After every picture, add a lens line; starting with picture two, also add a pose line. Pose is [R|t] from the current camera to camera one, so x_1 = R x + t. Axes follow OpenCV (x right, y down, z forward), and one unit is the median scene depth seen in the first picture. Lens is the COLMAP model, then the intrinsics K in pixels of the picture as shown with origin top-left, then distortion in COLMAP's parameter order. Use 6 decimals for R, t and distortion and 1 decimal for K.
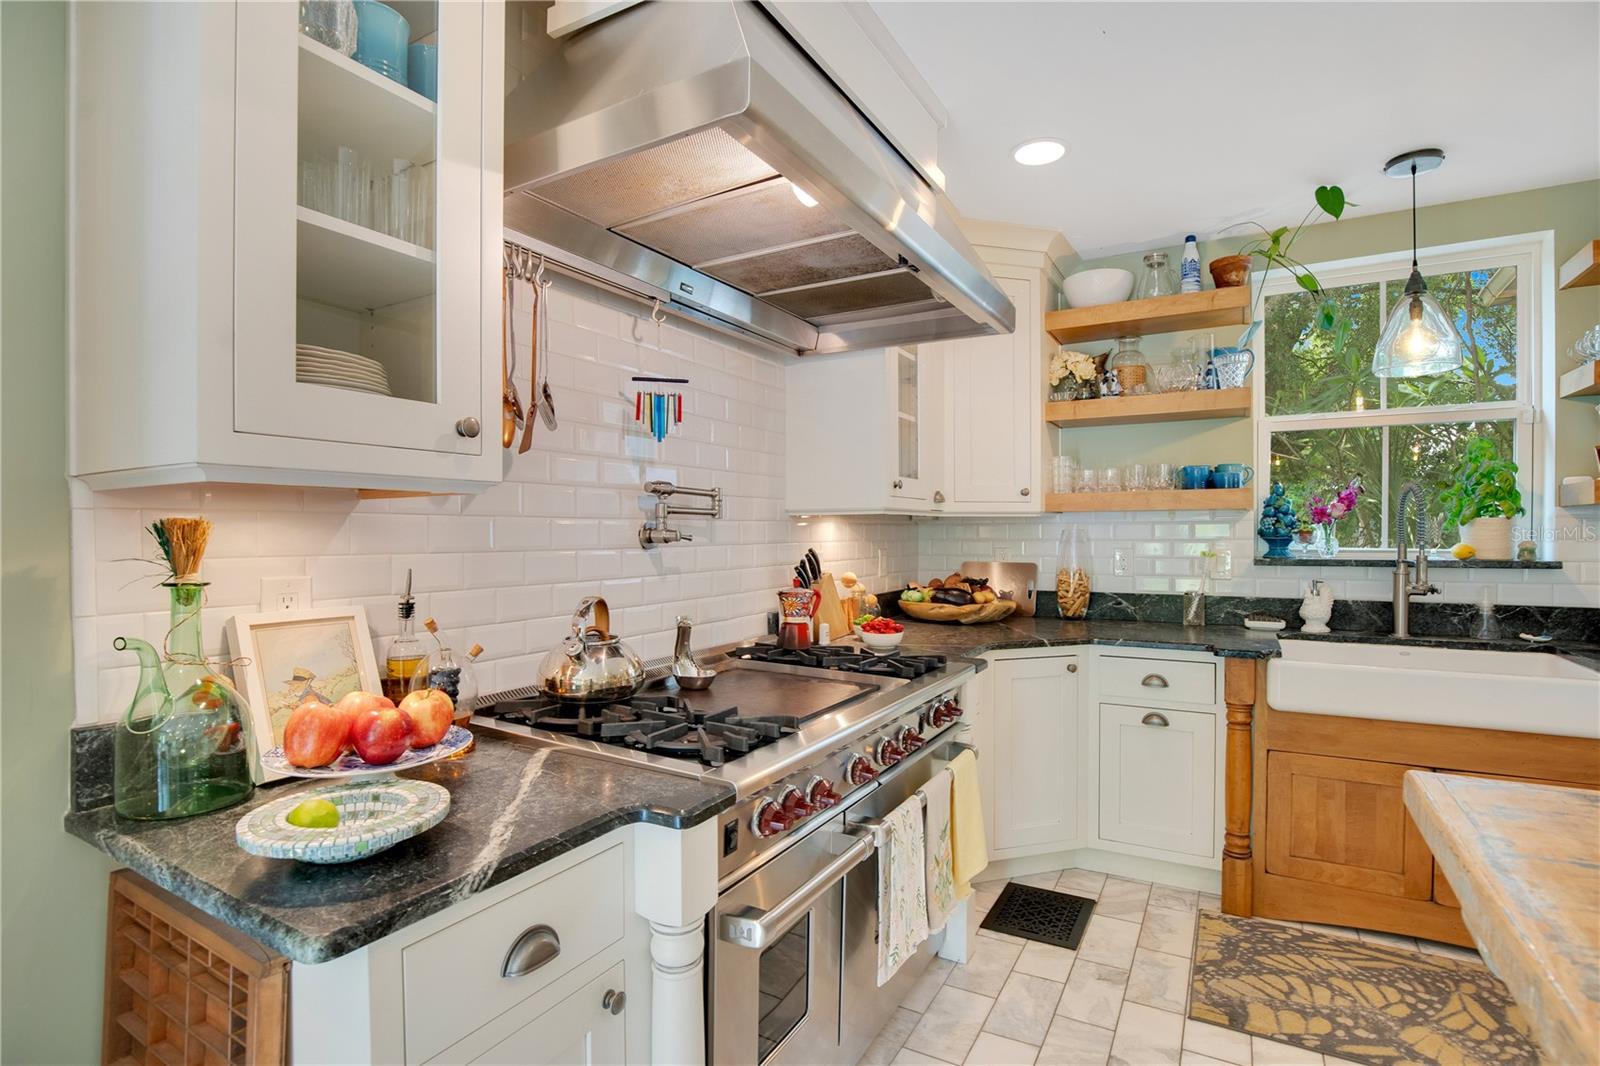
lens RADIAL K [[759.6, 0, 826.3], [0, 759.6, 538.9], [0, 0, 1]] dist [-0.024587, 0.001874]
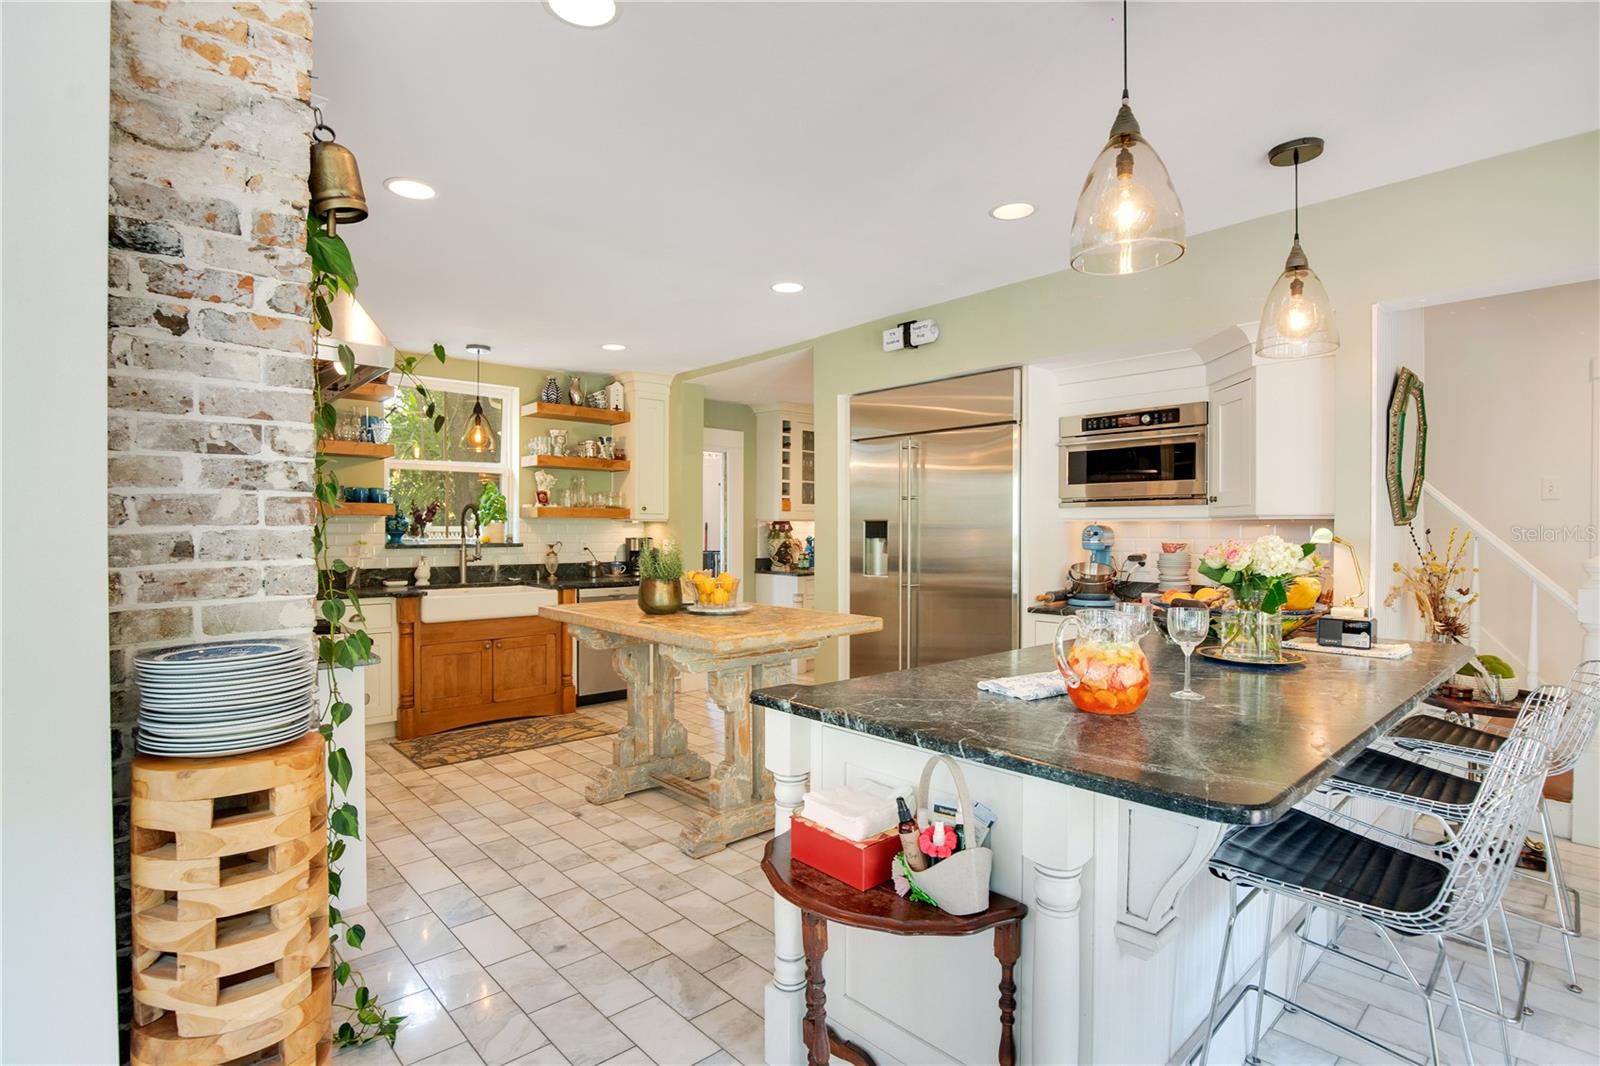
lens RADIAL K [[792.4, 0, 810.6], [0, 792.4, 528.9], [0, 0, 1]] dist [-0.027937, 0.000310]
pose [[0.305276, 0.004436, 0.952254, -0.942103], [0.004901, 0.999969, -0.006229, 0.006840], [-0.952251, 0.006569, 0.305245, -0.500504]]
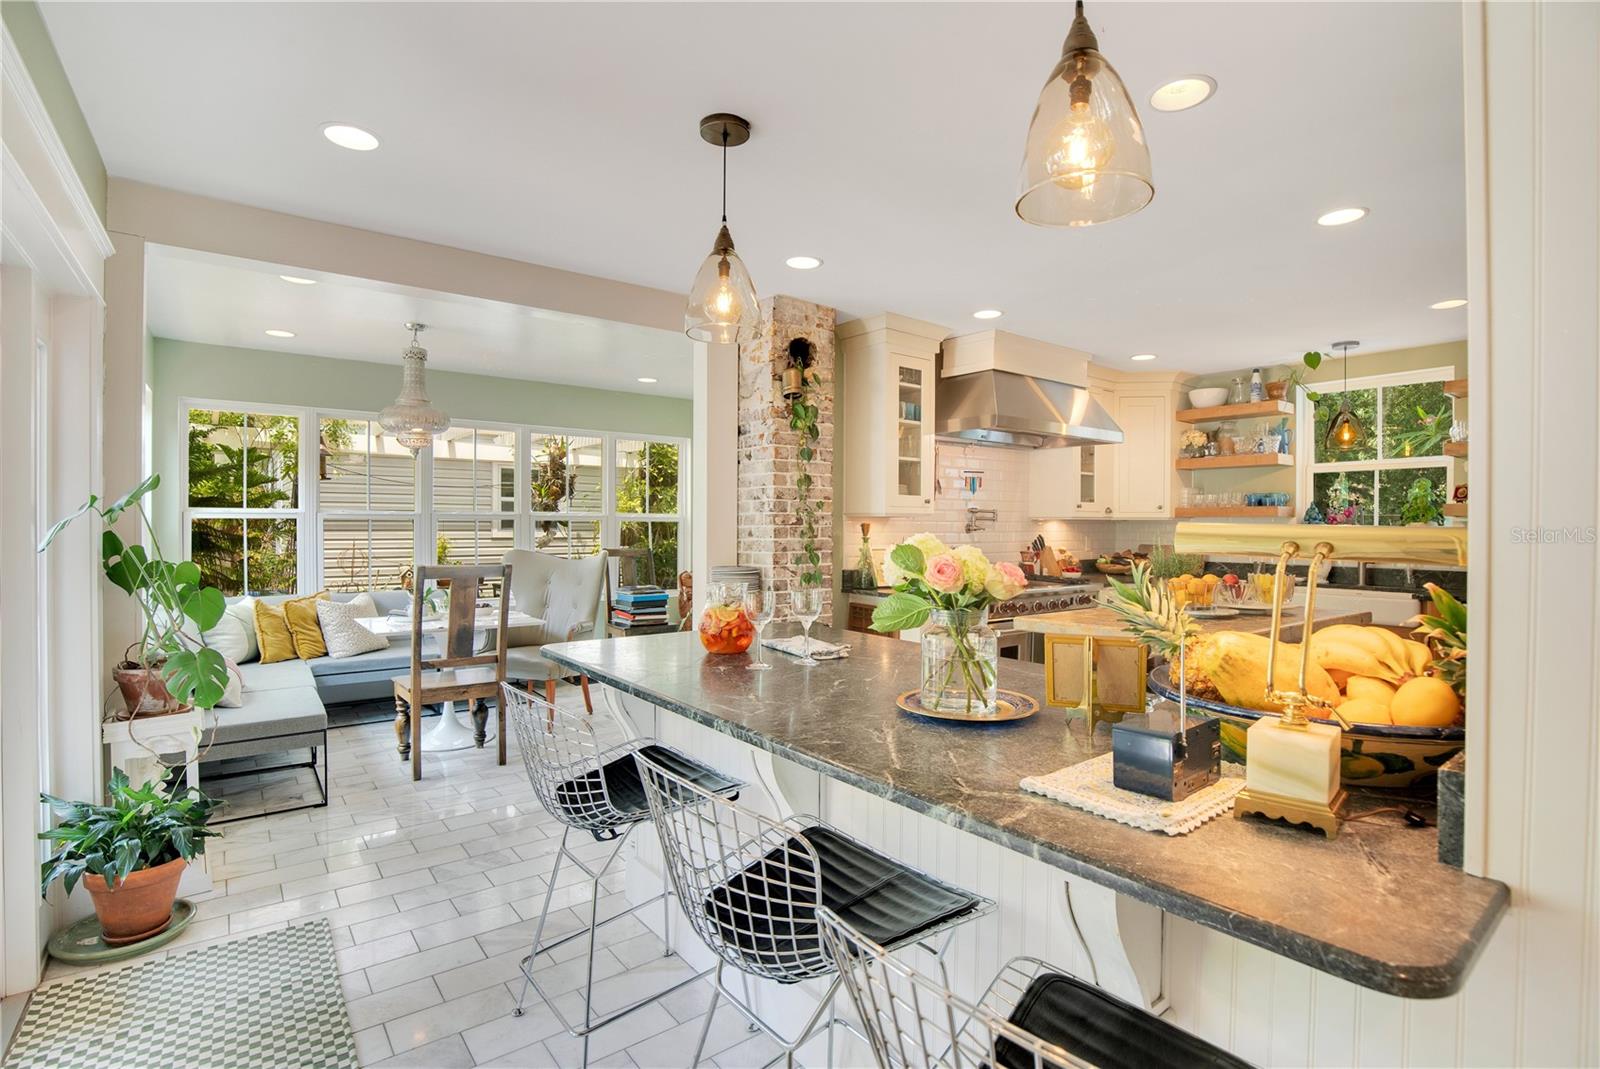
lens RADIAL K [[792.4, 0, 810.6], [0, 792.4, 530.4], [0, 0, 1]] dist [-0.027937, 0.000310]
pose [[0.918944, 0.010641, -0.394244, 0.281568], [-0.011382, 0.999935, 0.000459, 0.007297], [0.394224, 0.004066, 0.919006, -1.419963]]
